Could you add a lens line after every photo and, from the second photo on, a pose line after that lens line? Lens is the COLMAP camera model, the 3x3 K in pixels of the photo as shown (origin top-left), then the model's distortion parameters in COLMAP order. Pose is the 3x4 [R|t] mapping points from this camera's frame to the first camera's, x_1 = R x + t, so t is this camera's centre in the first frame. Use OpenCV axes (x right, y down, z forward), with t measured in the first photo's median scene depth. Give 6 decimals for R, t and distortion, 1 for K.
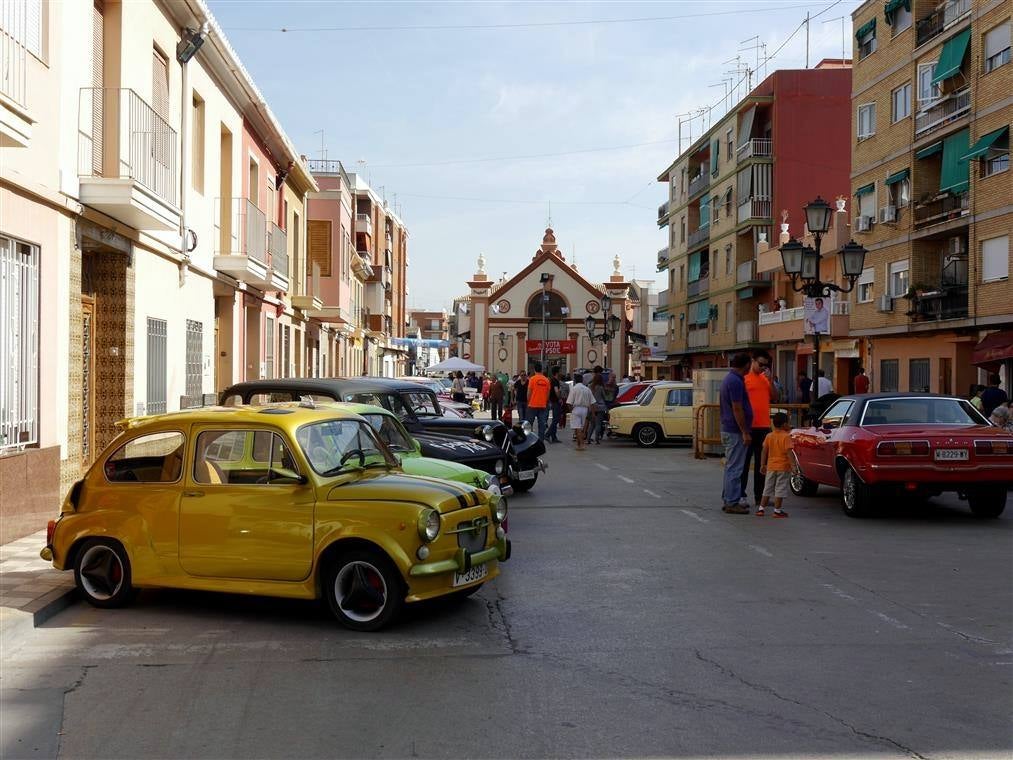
lens RADIAL K [[832.6, 0, 506.5], [0, 832.6, 380.0], [0, 0, 1]] dist [-0.046974, 0.005951]
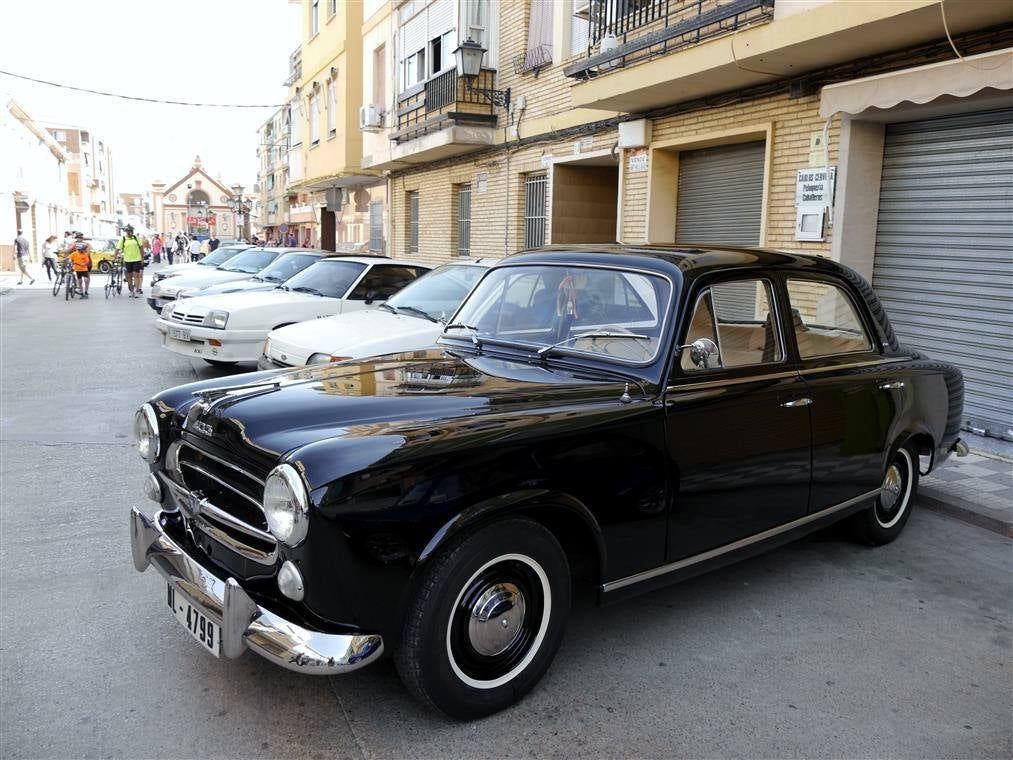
lens RADIAL K [[832.6, 0, 506.5], [0, 832.6, 380.0], [0, 0, 1]] dist [-0.046974, 0.005951]
pose [[0.951860, -0.035128, 0.304512, 0.126748], [-0.013896, 0.987446, 0.157346, 0.009586], [-0.306217, -0.154003, 0.939422, -0.953431]]
